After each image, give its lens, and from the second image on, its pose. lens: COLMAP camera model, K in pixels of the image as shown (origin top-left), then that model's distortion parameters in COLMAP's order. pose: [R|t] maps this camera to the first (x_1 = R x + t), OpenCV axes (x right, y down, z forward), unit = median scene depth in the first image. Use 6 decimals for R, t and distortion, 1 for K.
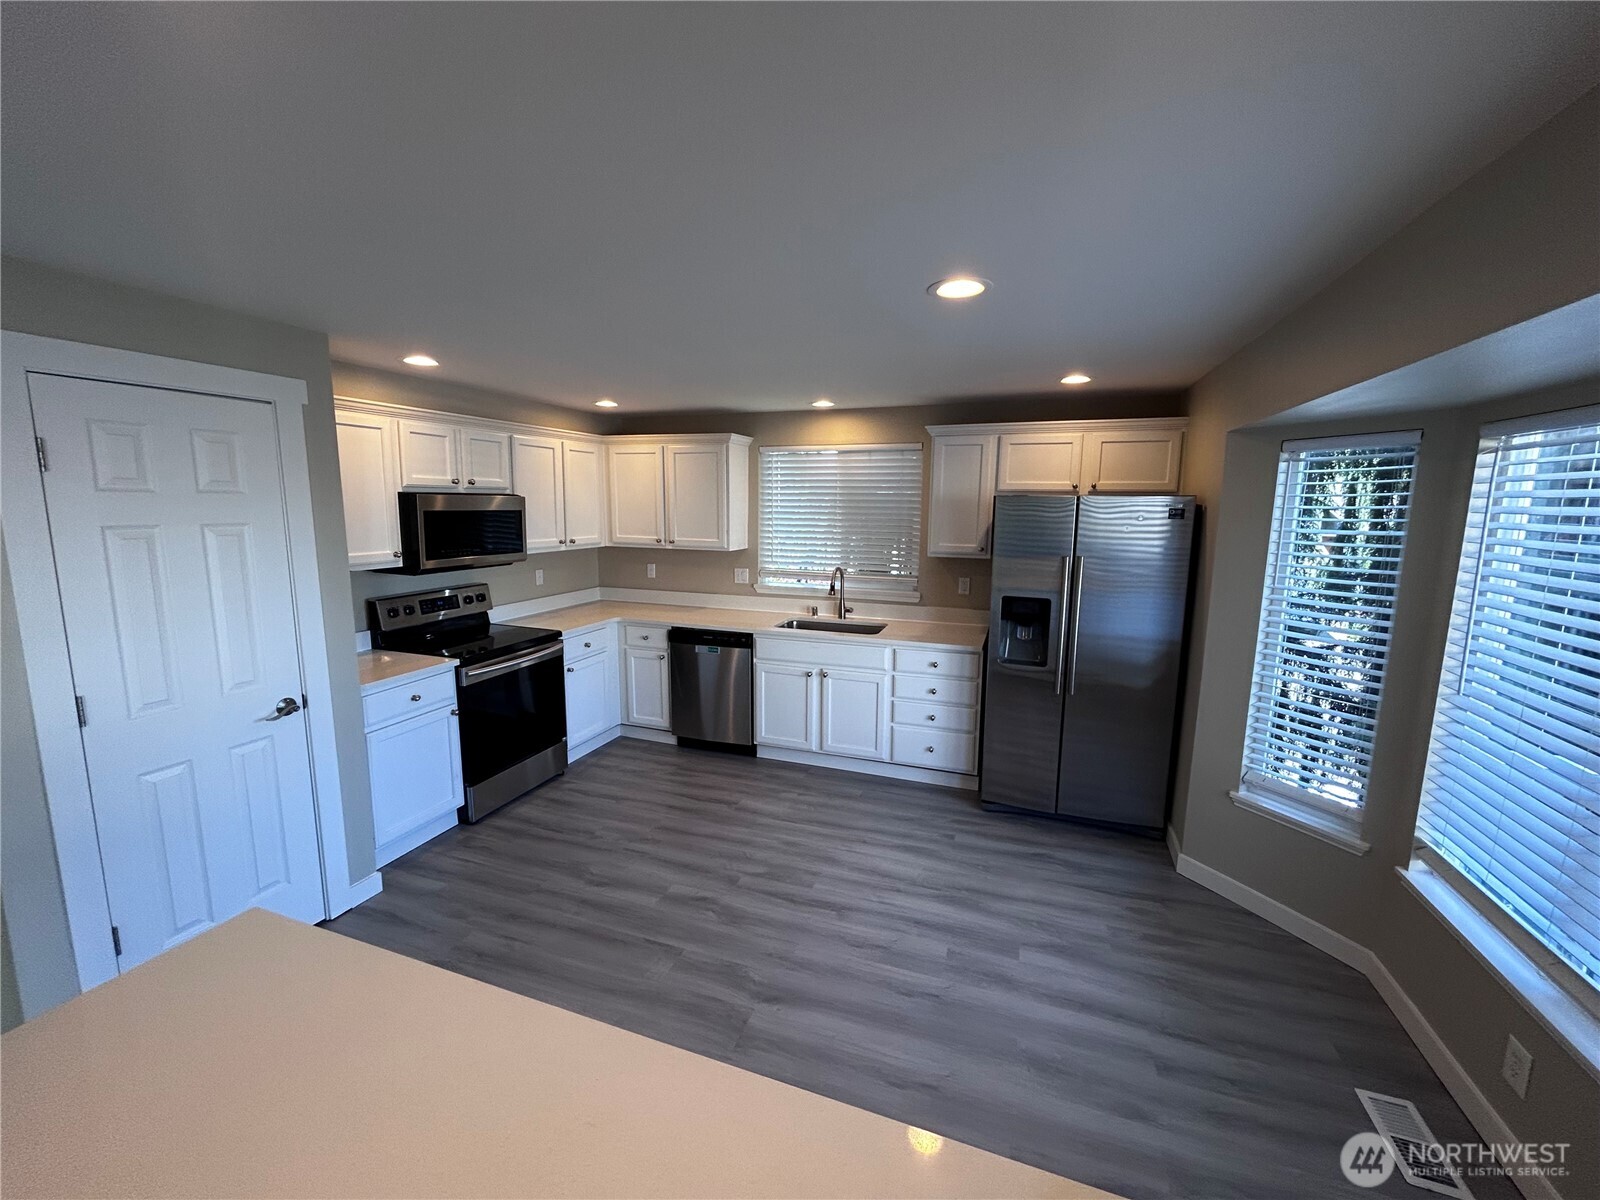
lens RADIAL K [[647.7, 0, 800.0], [0, 647.7, 600.0], [0, 0, 1]] dist [0.000887, 0.000122]
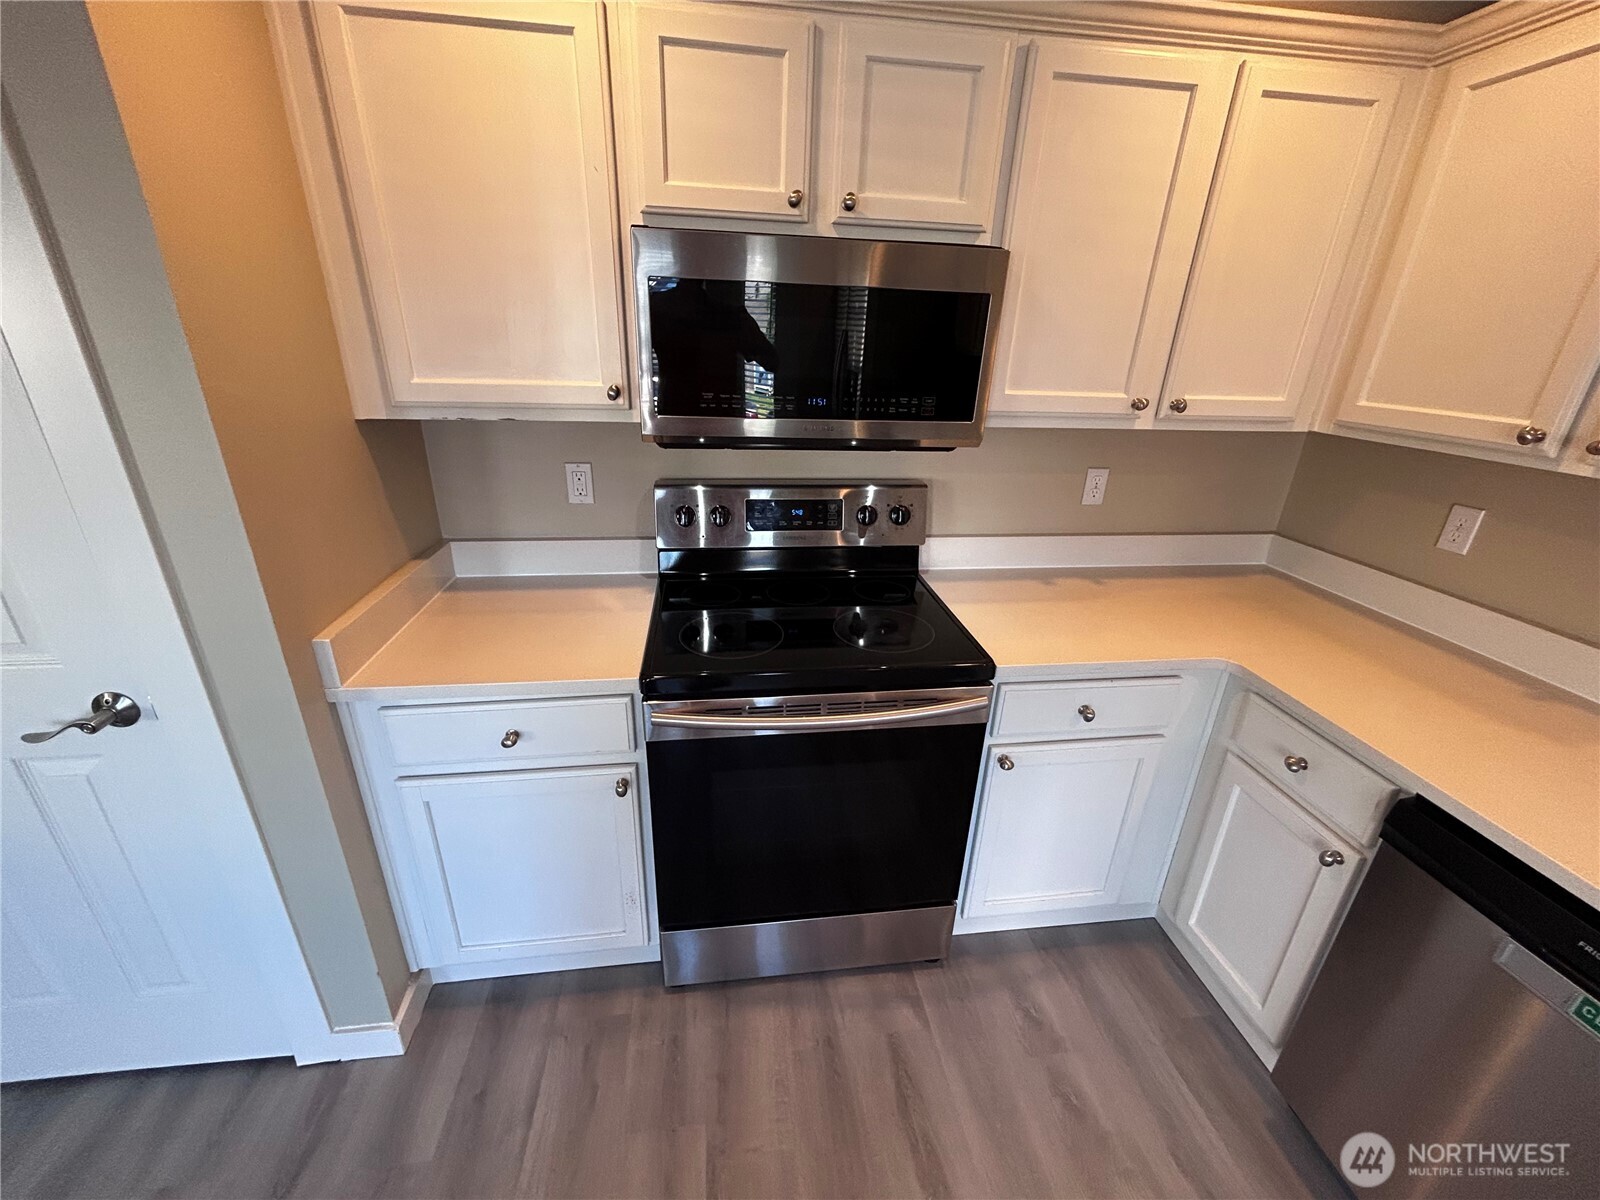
lens RADIAL K [[647.7, 0, 800.0], [0, 647.7, 600.0], [0, 0, 1]] dist [0.000887, 0.000122]
pose [[0.458470, 0.340748, -0.820790, -0.126950], [-0.159279, 0.940125, 0.301321, -0.066360], [0.874320, -0.007412, 0.485294, 0.666882]]
